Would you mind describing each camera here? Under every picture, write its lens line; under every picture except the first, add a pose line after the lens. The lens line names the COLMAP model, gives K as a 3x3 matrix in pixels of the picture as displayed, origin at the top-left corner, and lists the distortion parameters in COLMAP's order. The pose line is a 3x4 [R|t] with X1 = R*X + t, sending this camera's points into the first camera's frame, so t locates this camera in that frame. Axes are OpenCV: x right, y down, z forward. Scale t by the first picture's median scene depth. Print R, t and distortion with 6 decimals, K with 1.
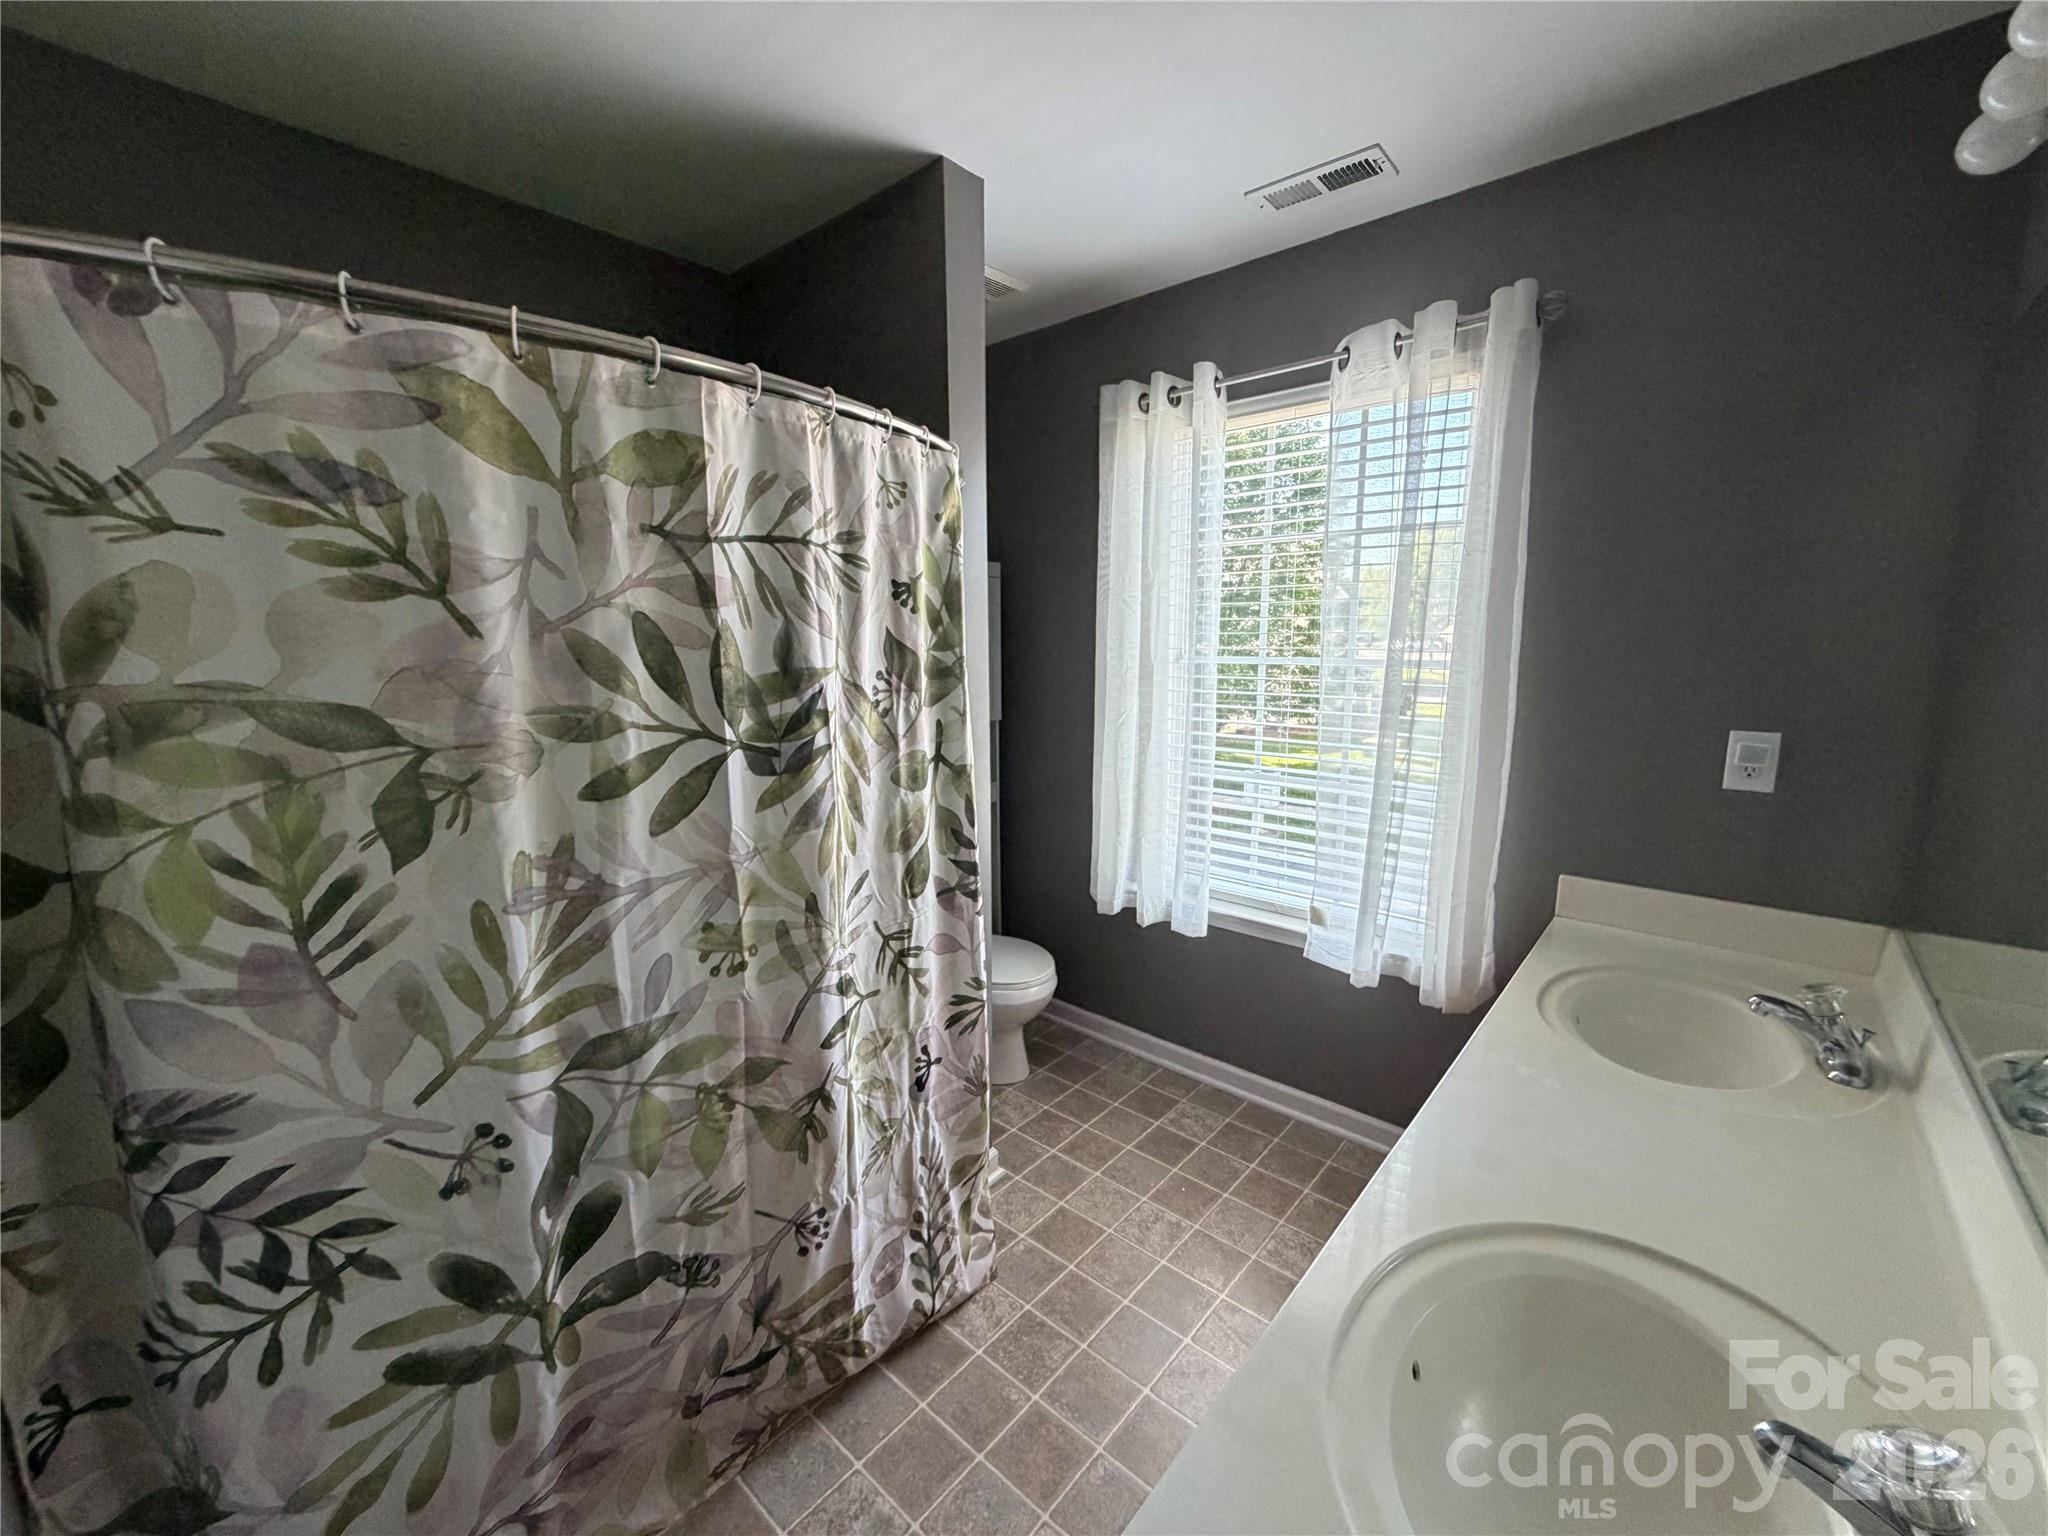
lens RADIAL K [[818.1, 0, 1014.8], [0, 818.1, 768.0], [0, 0, 1]] dist [0.001101, -0.000635]
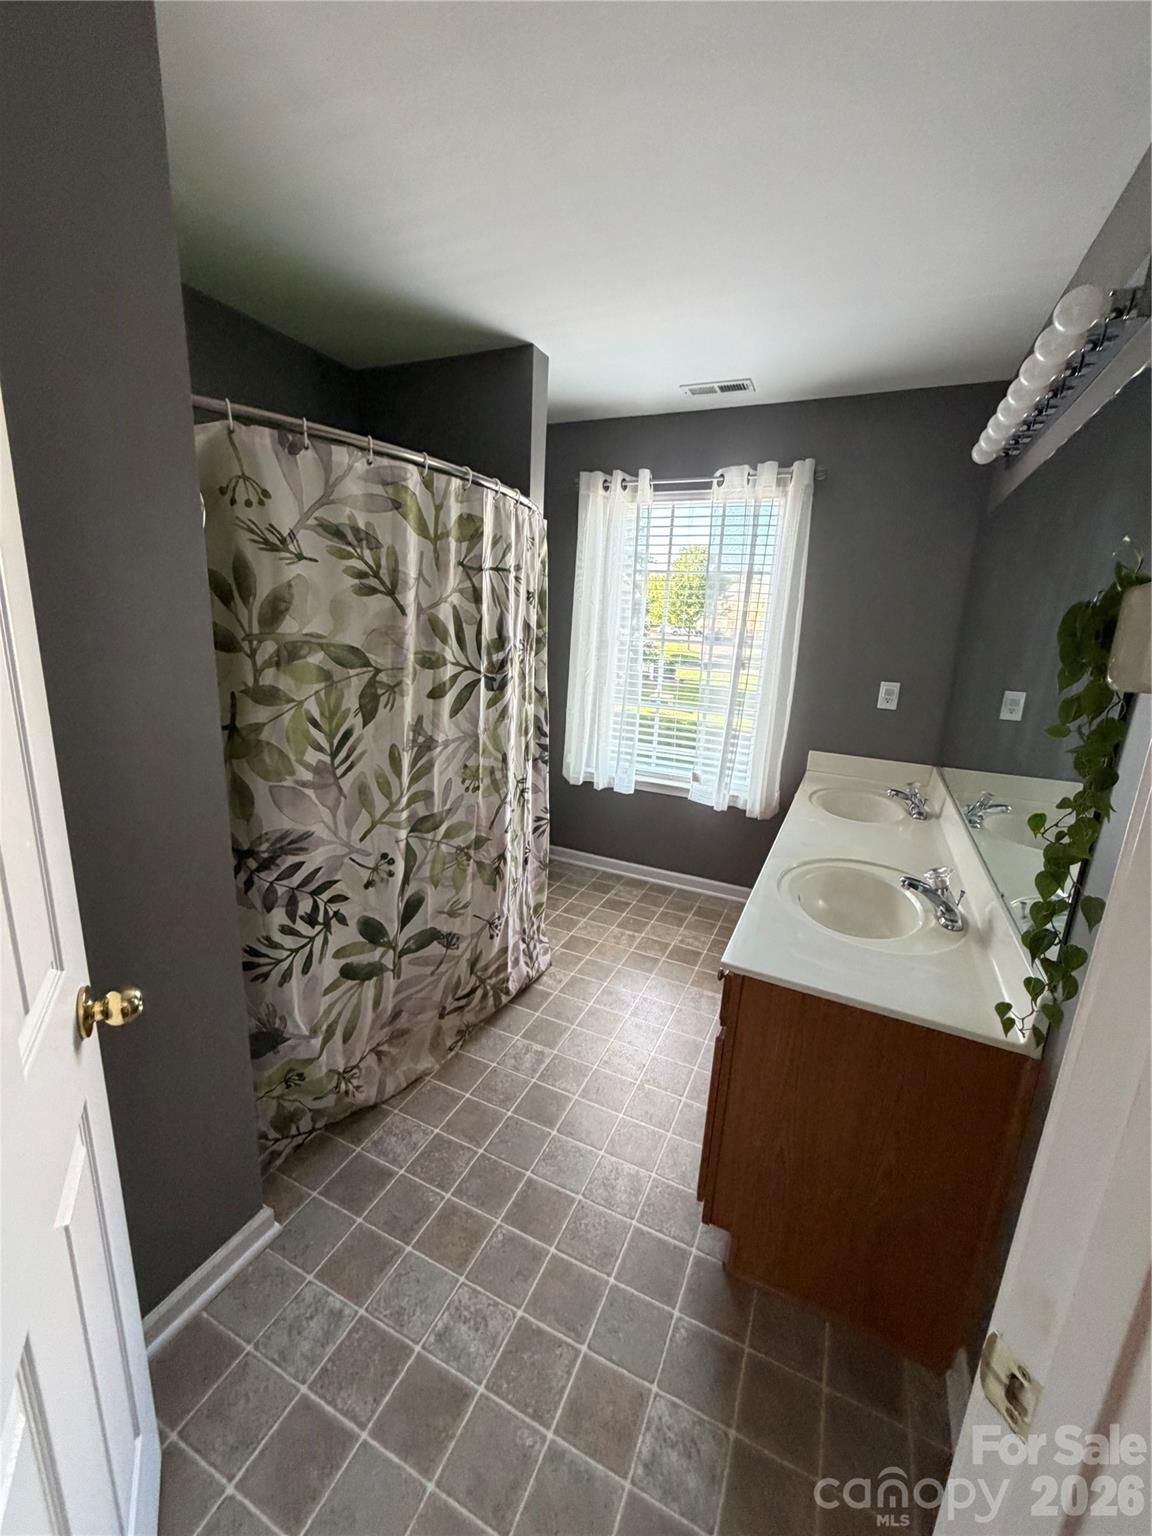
lens RADIAL K [[613.6, 0, 576.2], [0, 613.6, 763.8], [0, 0, 1]] dist [0.001101, -0.000635]
pose [[0.958397, -0.016012, 0.284988, -0.545508], [-0.006509, 0.996940, 0.077903, 0.072334], [-0.285364, -0.076517, 0.955360, -0.508569]]
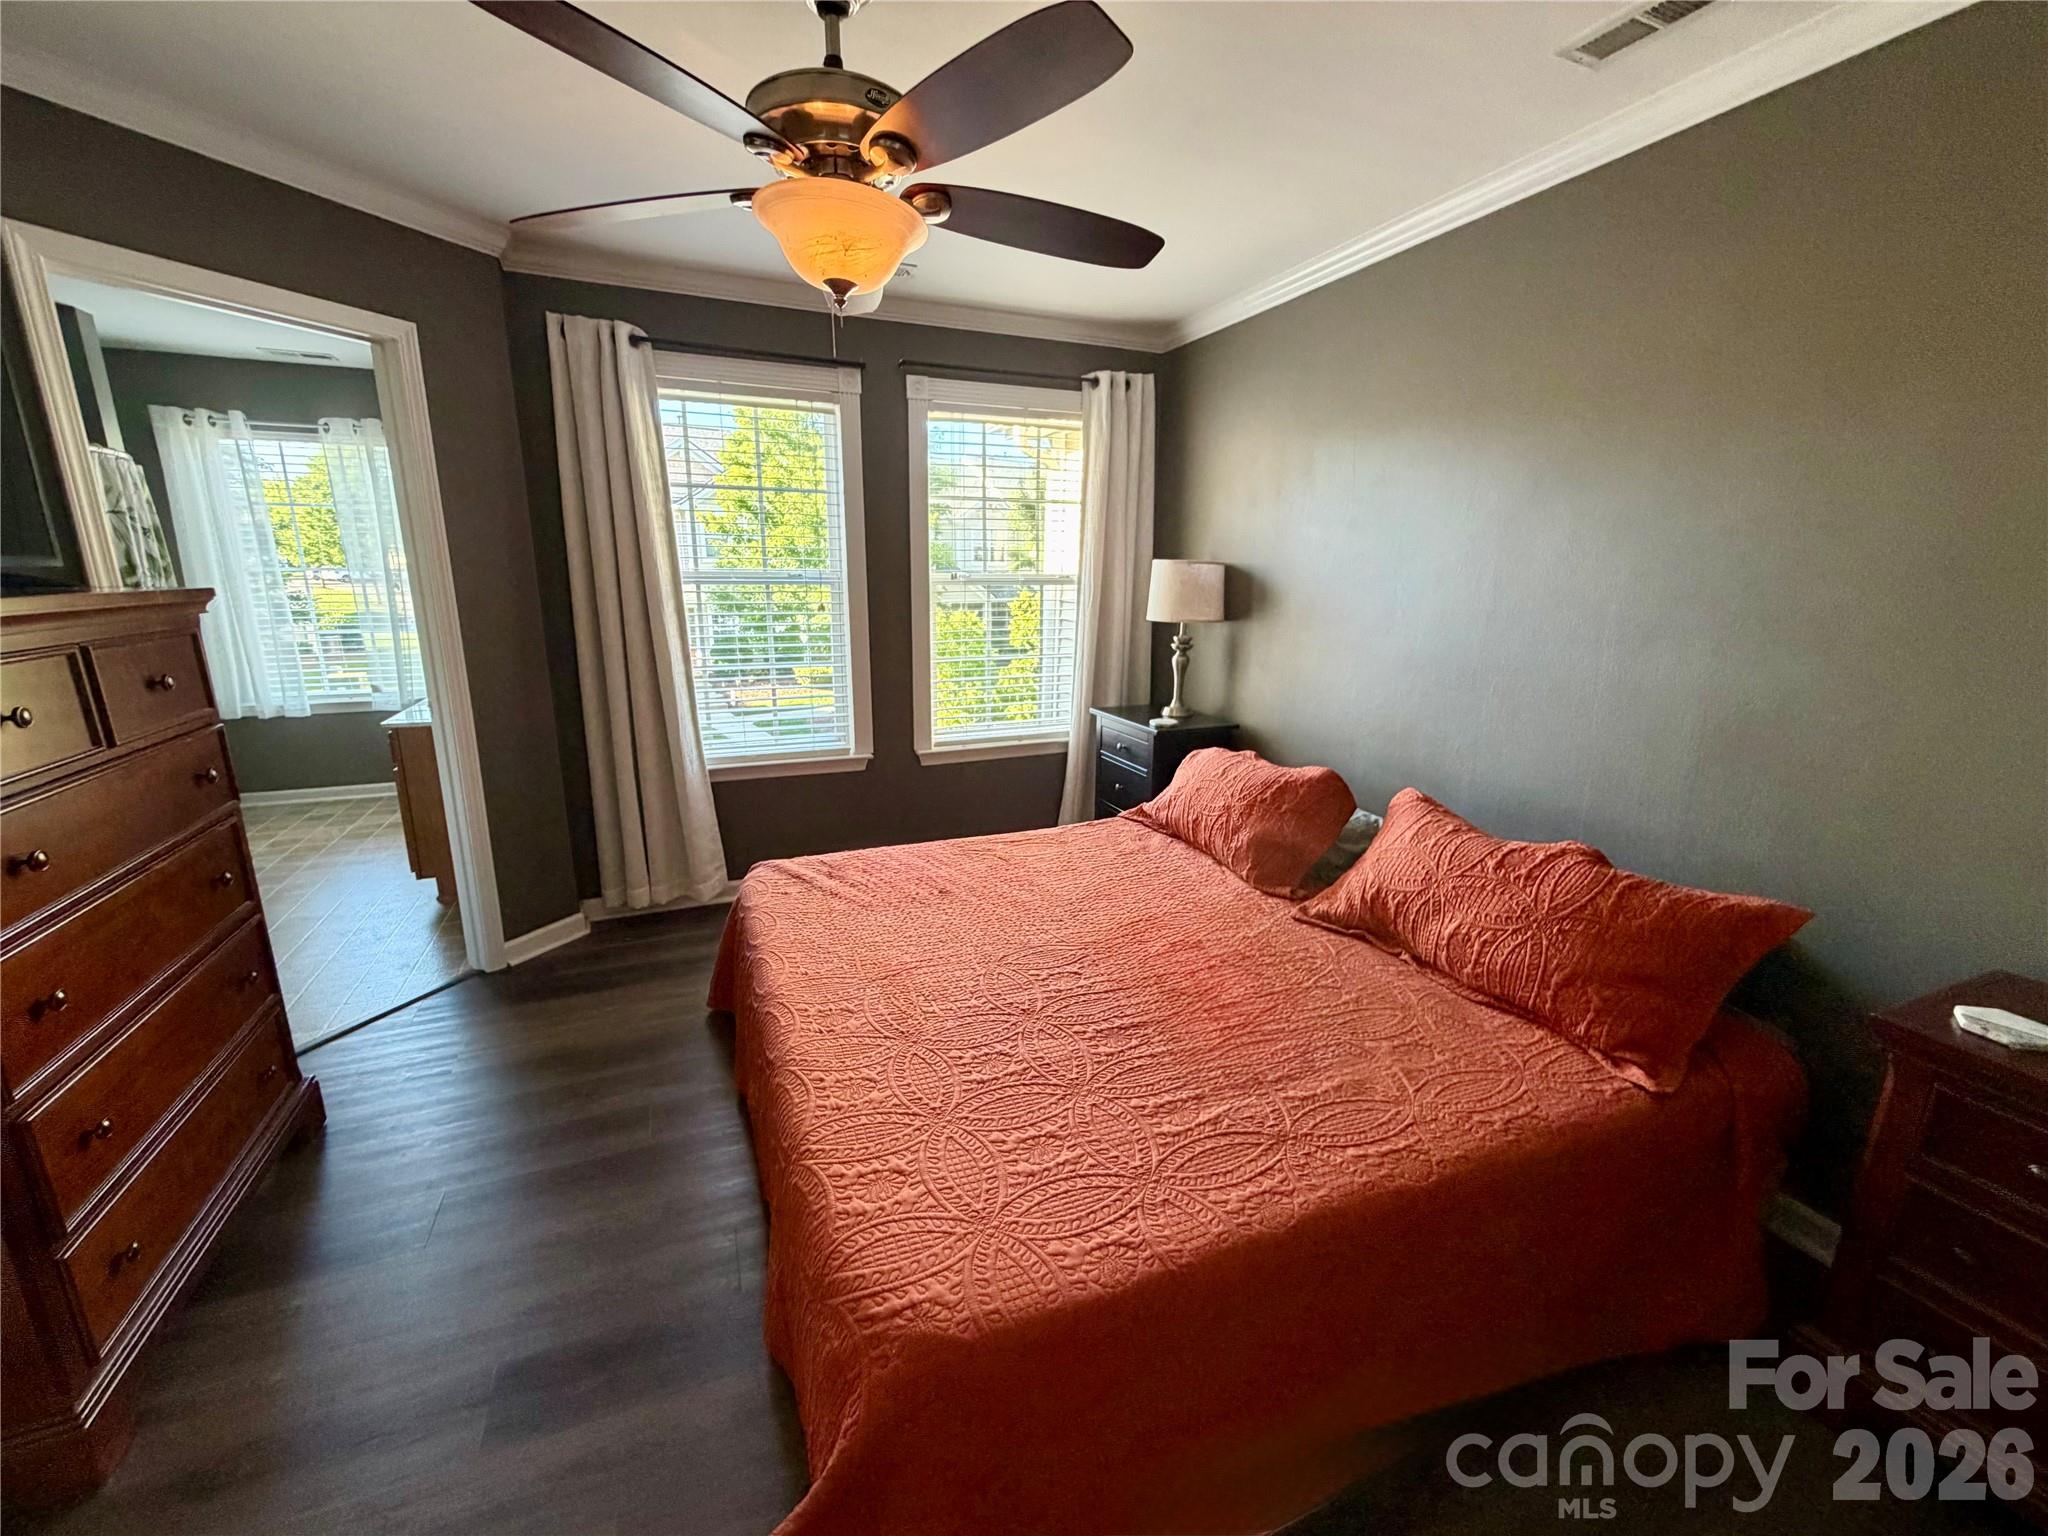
lens RADIAL K [[818.1, 0, 1019.6], [0, 818.1, 768.1], [0, 0, 1]] dist [0.001101, -0.000635]
pose [[0.440733, -0.206895, 0.873470, -1.458866], [0.134521, 0.977310, 0.163615, 0.467598], [-0.887501, 0.045389, 0.458564, -2.667033]]
